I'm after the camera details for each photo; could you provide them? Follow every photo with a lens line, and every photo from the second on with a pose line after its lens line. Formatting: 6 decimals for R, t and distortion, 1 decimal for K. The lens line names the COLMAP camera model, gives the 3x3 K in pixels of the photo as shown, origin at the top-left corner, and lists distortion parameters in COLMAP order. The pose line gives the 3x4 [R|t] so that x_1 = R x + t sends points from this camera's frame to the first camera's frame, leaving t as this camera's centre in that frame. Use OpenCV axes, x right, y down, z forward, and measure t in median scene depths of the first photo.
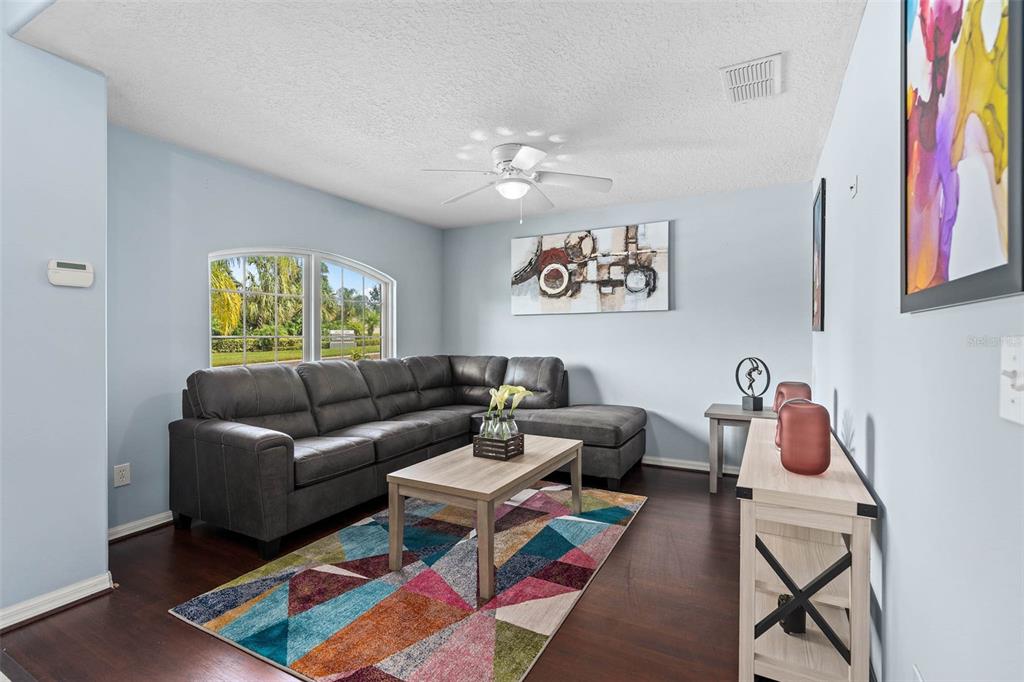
lens RADIAL K [[480.4, 0, 512.5], [0, 480.4, 334.7], [0, 0, 1]] dist [0.004919, -0.000281]
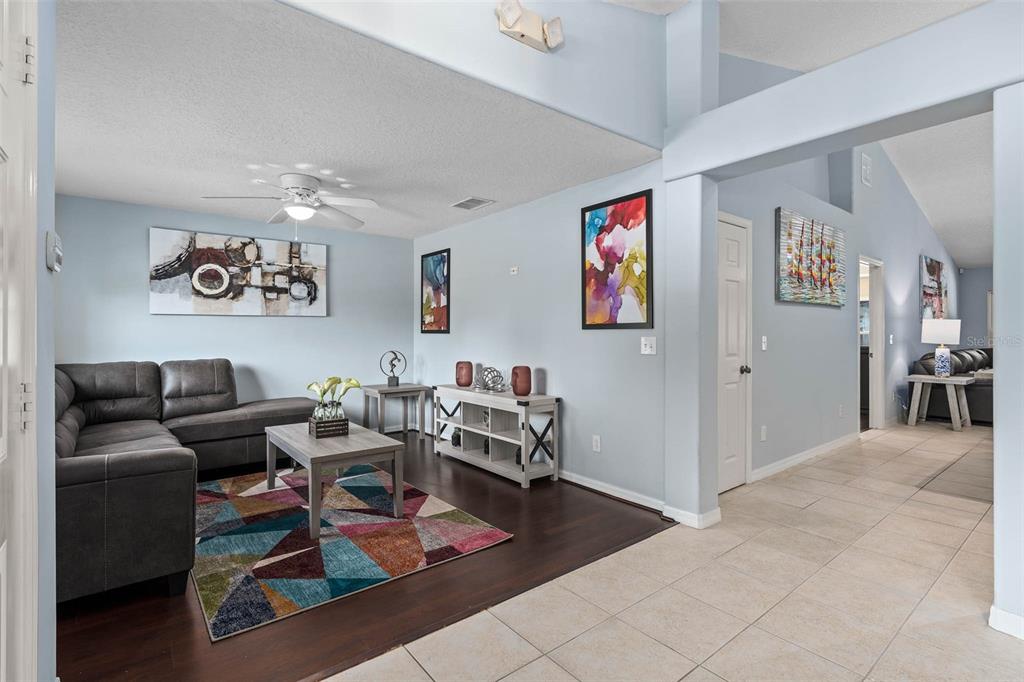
lens RADIAL K [[480.4, 0, 516.3], [0, 480.4, 332.1], [0, 0, 1]] dist [0.004919, -0.000281]
pose [[0.392471, 0.001551, 0.919763, -0.611999], [0.000348, 0.999998, -0.001835, -0.006852], [-0.919764, 0.001040, 0.392470, 0.046559]]
